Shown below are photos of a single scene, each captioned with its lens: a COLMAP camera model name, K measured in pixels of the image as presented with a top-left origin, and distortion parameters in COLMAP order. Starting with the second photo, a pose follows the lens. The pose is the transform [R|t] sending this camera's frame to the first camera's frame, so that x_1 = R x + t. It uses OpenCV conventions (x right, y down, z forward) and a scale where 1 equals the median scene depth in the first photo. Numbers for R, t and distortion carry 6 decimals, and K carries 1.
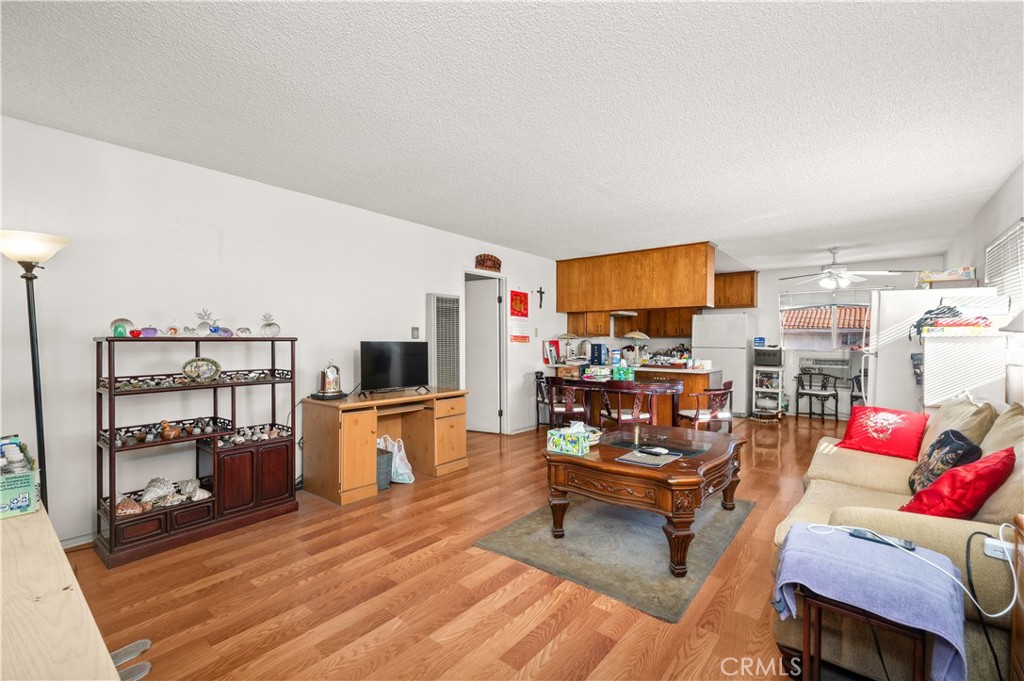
lens RADIAL K [[437.8, 0, 506.6], [0, 437.8, 348.3], [0, 0, 1]] dist [-0.002951, -0.000827]
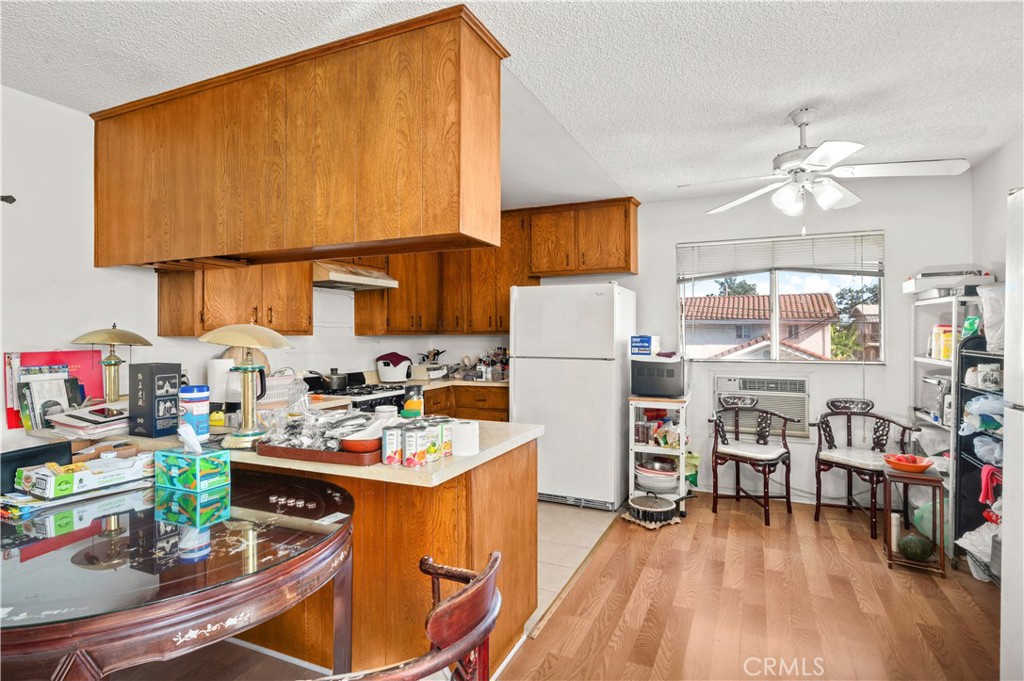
lens RADIAL K [[533.9, 0, 516.0], [0, 533.9, 337.4], [0, 0, 1]] dist [0.014793, -0.000561]
pose [[0.962238, -0.008098, 0.272088, 0.326472], [0.011070, 0.999895, -0.009390, -0.021157], [-0.271984, 0.012047, 0.962226, 0.539519]]
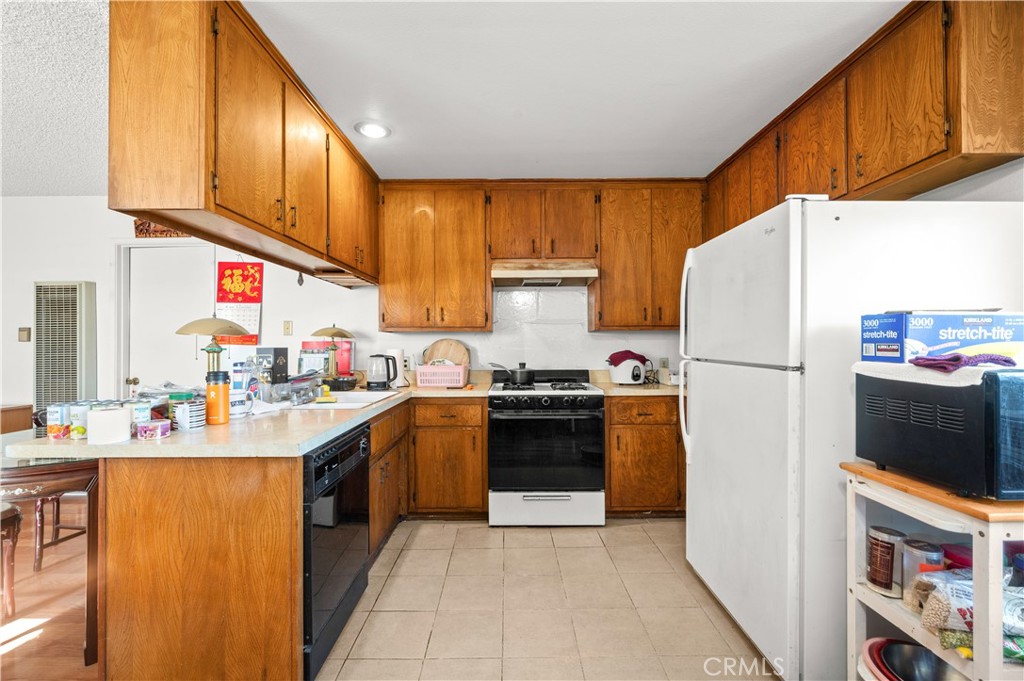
lens RADIAL K [[437.8, 0, 509.5], [0, 437.8, 337.9], [0, 0, 1]] dist [-0.002951, -0.000827]
pose [[0.637266, -0.016550, -0.770466, 0.684314], [-0.004989, 0.999660, -0.025601, -0.009924], [0.770628, 0.020159, 0.636967, 0.845265]]
